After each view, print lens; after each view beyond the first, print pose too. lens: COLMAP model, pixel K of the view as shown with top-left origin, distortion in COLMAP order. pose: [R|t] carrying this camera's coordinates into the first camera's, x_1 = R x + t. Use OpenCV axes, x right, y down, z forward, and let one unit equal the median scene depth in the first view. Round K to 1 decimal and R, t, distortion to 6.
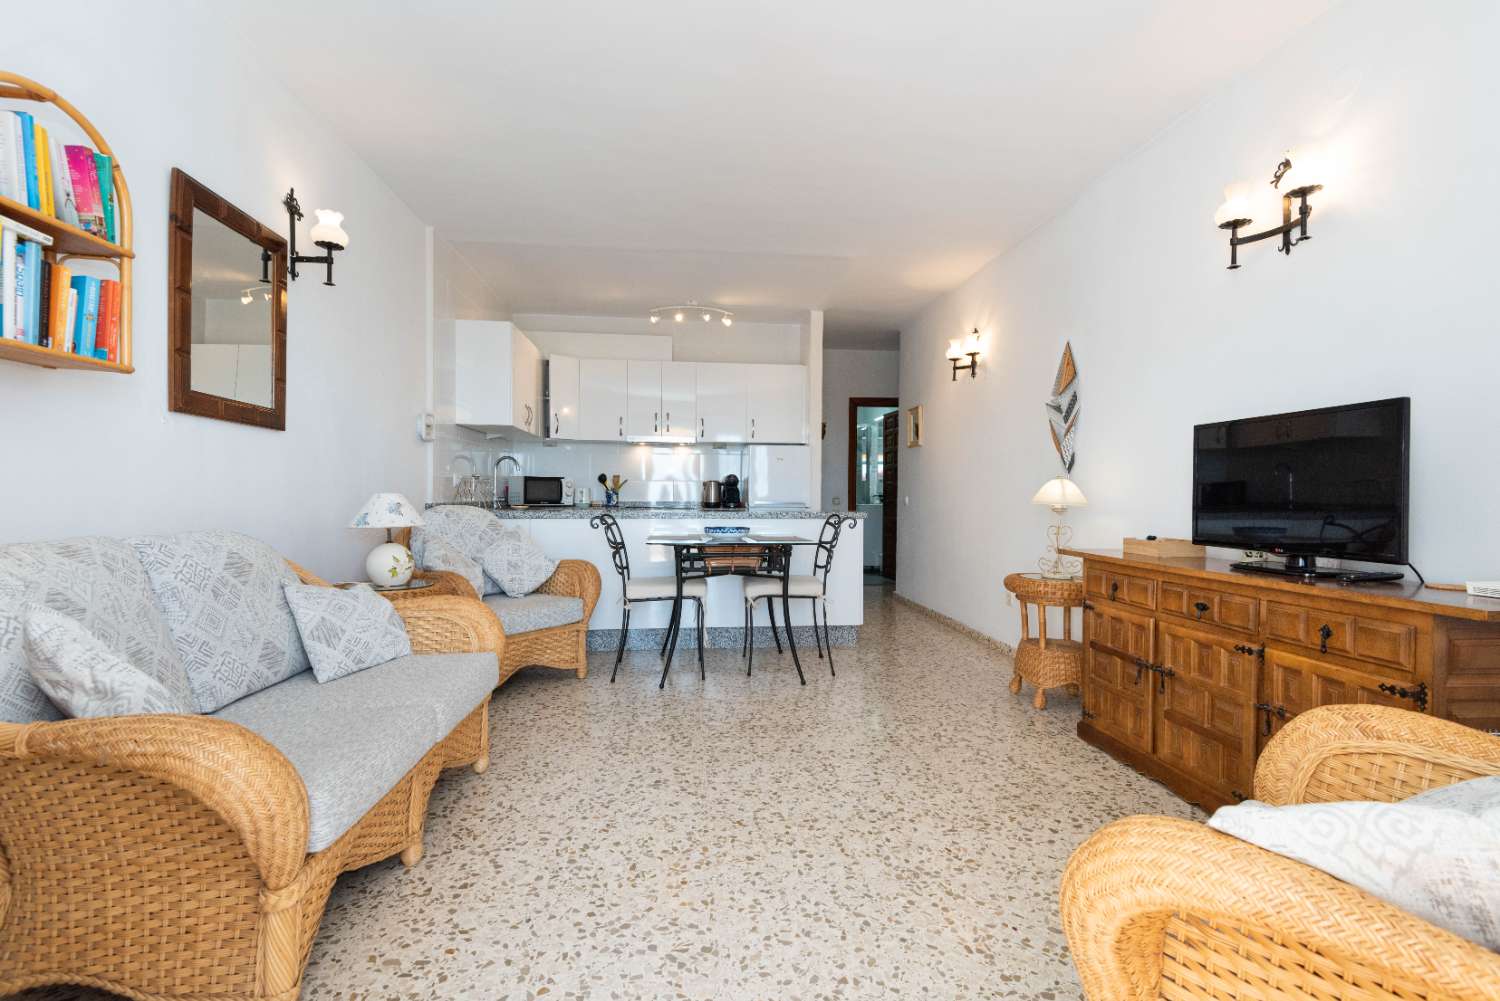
lens RADIAL K [[680.5, 0, 750.0], [0, 680.5, 500.5], [0, 0, 1]] dist [0.037305, -0.021119]
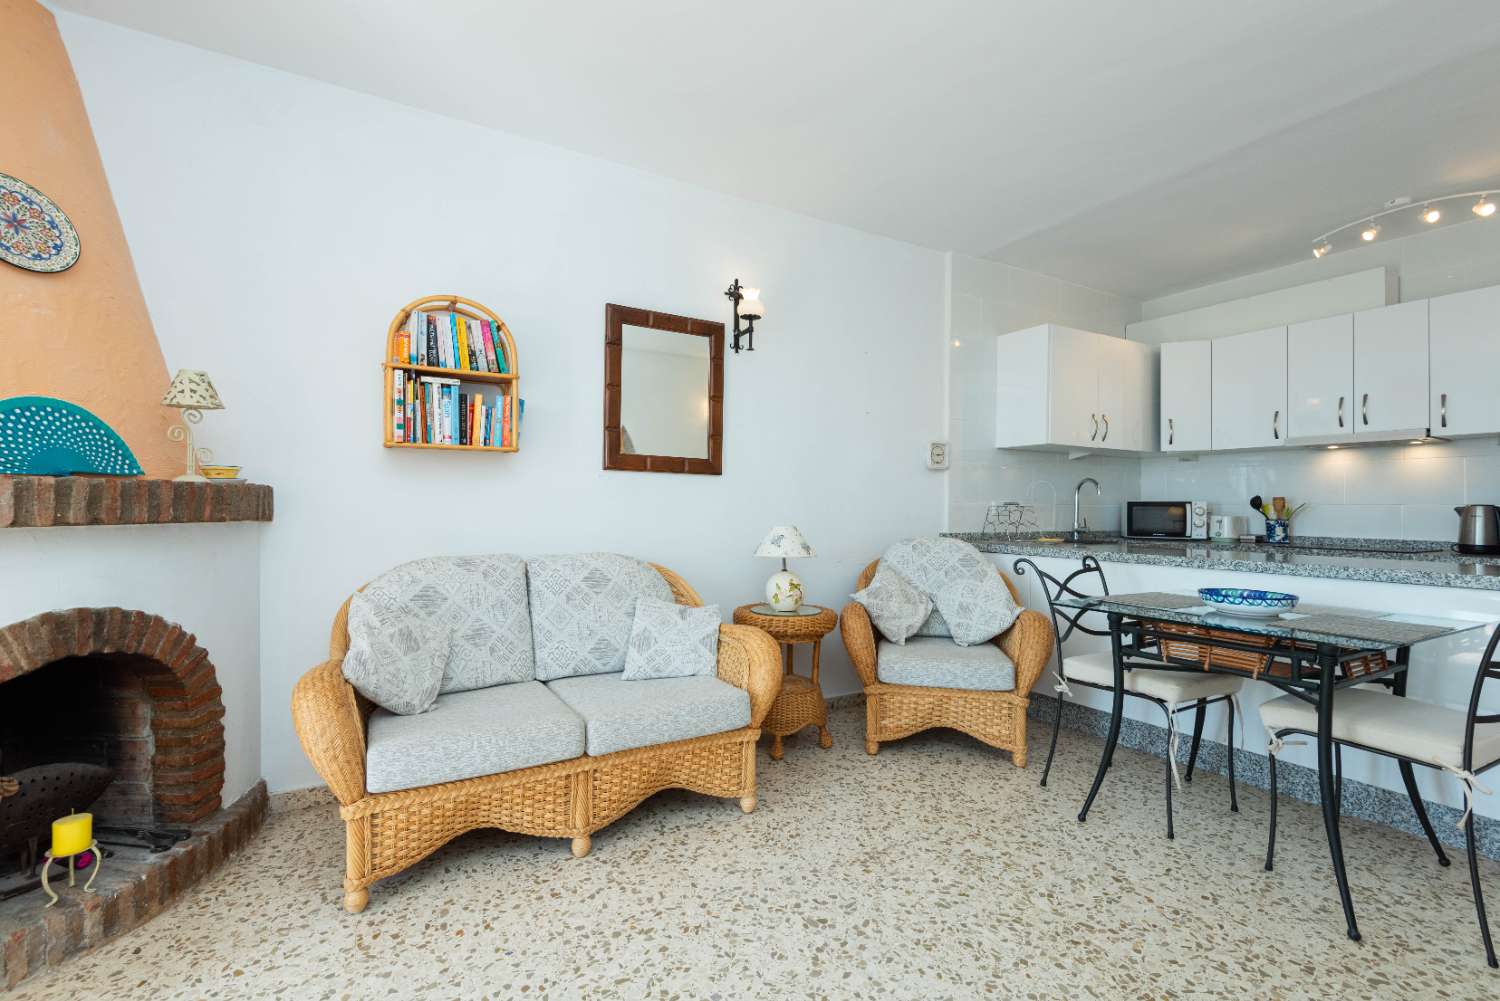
lens RADIAL K [[674.9, 0, 747.4], [0, 674.9, 497.7], [0, 0, 1]] dist [0.030924, -0.014592]
pose [[0.409753, -0.013829, -0.912092, 0.477927], [-0.013427, 0.999685, -0.021189, -0.034942], [0.912098, 0.020929, 0.409439, 0.555934]]
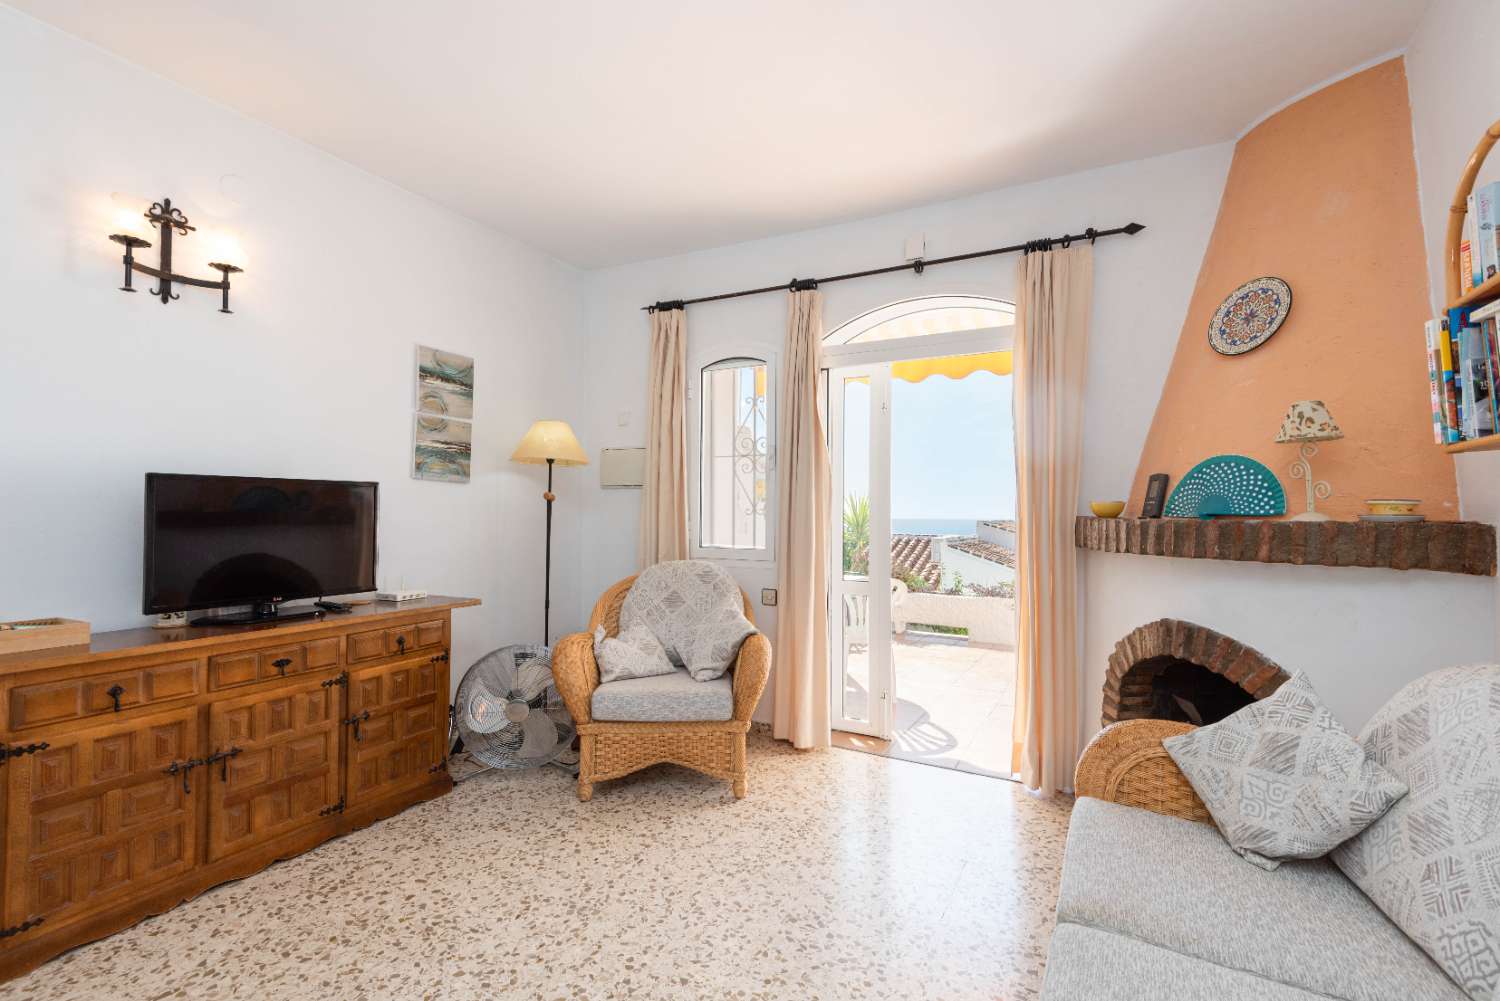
lens RADIAL K [[680.5, 0, 750.0], [0, 680.5, 500.5], [0, 0, 1]] dist [0.037305, -0.021119]
pose [[-0.834734, -0.003761, 0.550641, -0.410460], [-0.008462, 0.999946, -0.005997, -0.073243], [-0.550588, -0.009665, -0.834721, 1.242937]]
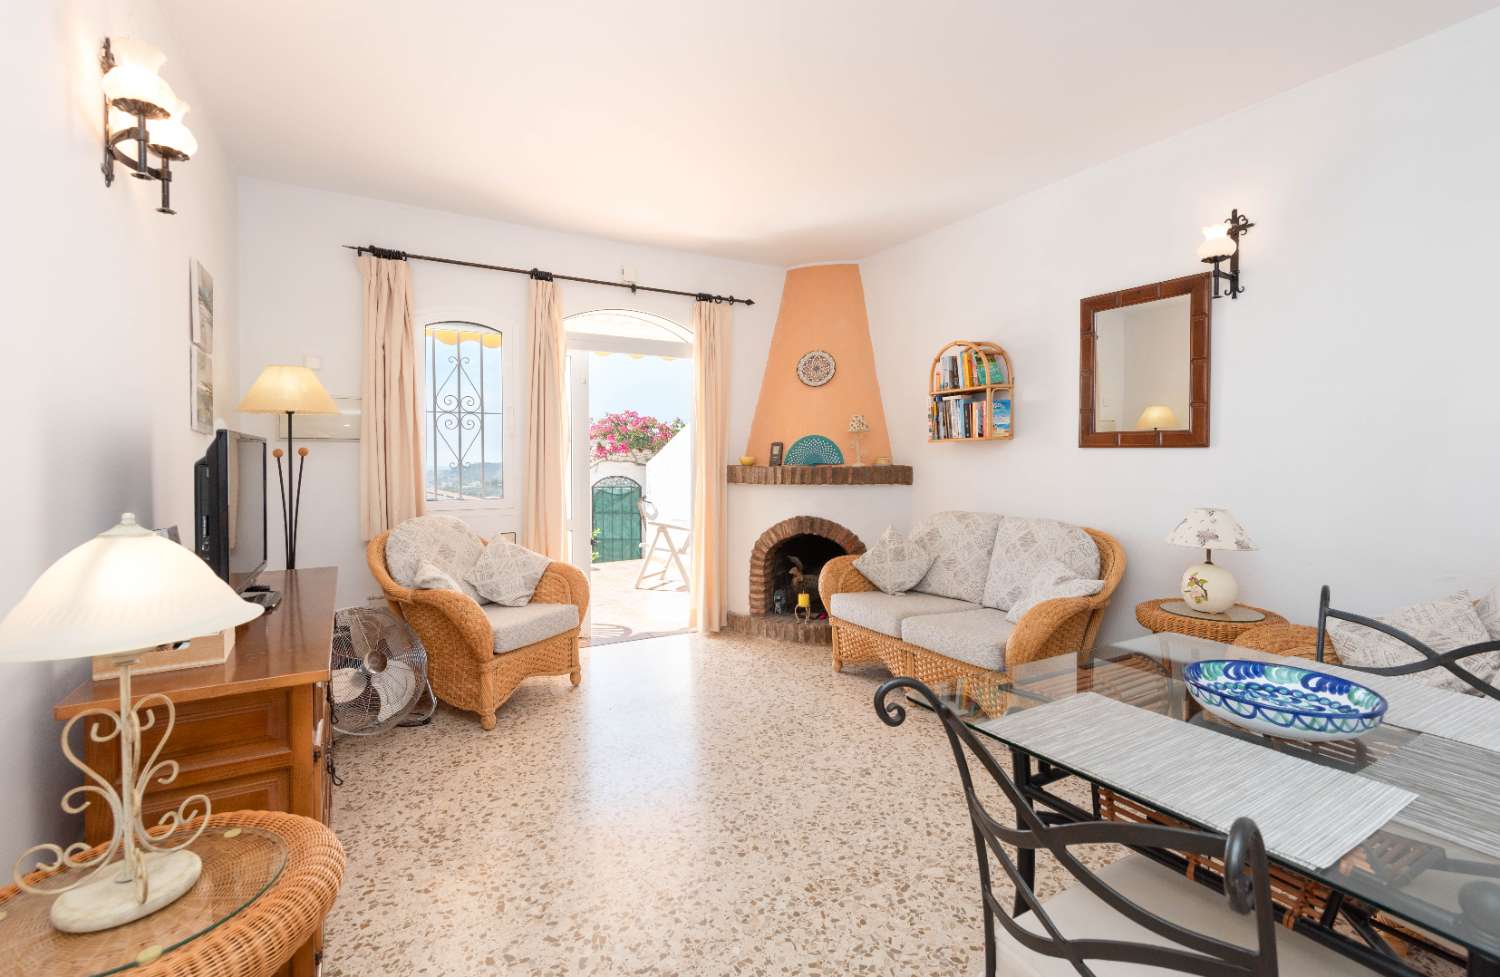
lens RADIAL K [[679.1, 0, 755.1], [0, 679.1, 464.4], [0, 0, 1]] dist [0.036257, -0.000520]
pose [[-0.912386, -0.001074, -0.409329, 0.433510], [-0.007160, 0.999885, 0.013336, -0.085363], [0.409268, 0.015098, -0.912289, 1.748106]]
